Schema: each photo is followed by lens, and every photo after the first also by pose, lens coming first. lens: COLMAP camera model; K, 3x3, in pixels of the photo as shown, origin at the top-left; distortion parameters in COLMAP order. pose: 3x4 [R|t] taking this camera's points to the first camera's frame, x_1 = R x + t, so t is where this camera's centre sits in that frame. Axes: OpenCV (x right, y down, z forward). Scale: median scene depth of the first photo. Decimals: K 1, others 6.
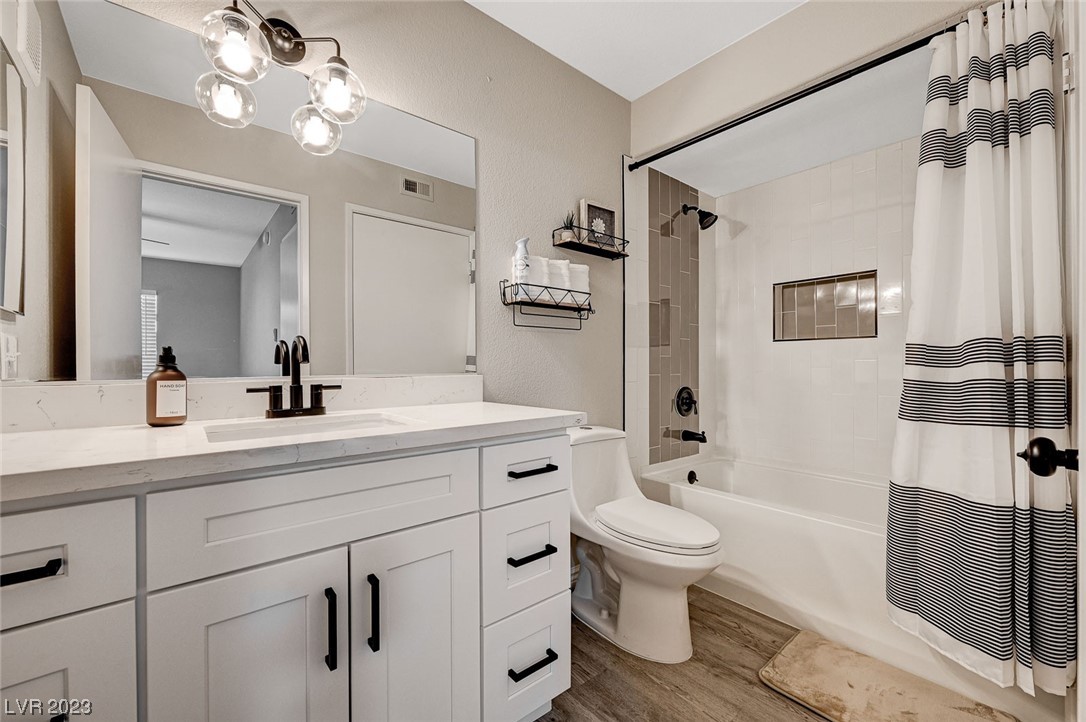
lens RADIAL K [[430.3, 0, 542.9], [0, 430.3, 361.7], [0, 0, 1]] dist [0.000550, 0.001139]
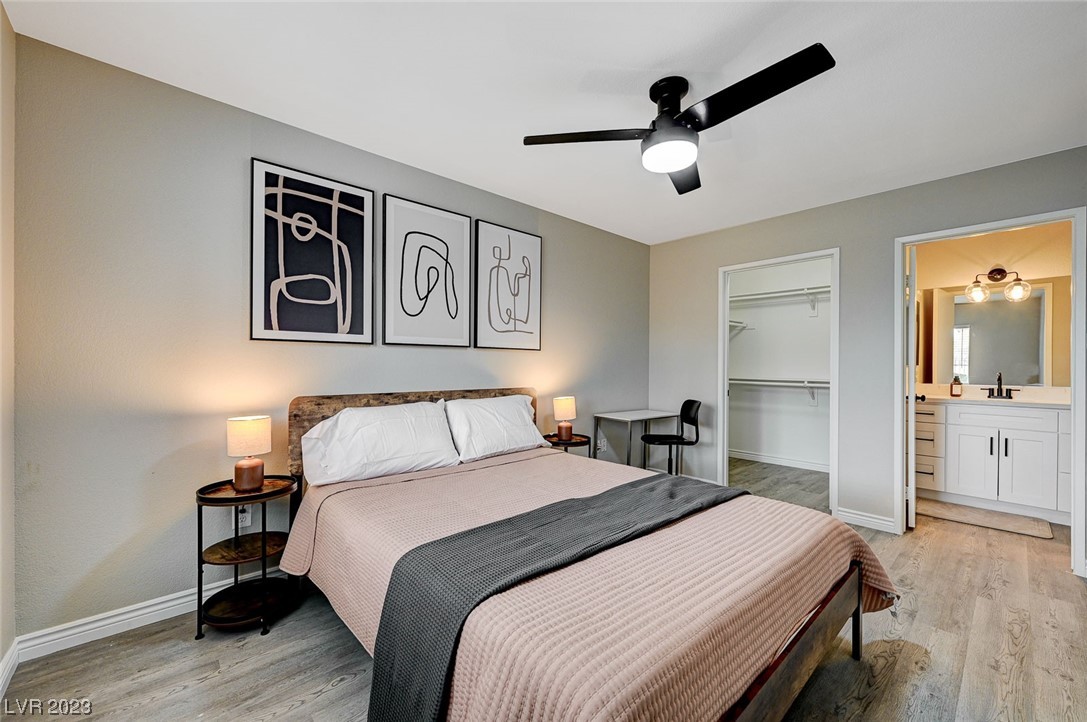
lens RADIAL K [[430.7, 0, 546.1], [0, 430.7, 367.4], [0, 0, 1]] dist [0.000550, 0.001139]
pose [[0.037695, 0.008958, -0.999249, 2.410259], [-0.003813, 0.999954, 0.008821, -0.111981], [0.999282, 0.003477, 0.037728, -2.380370]]
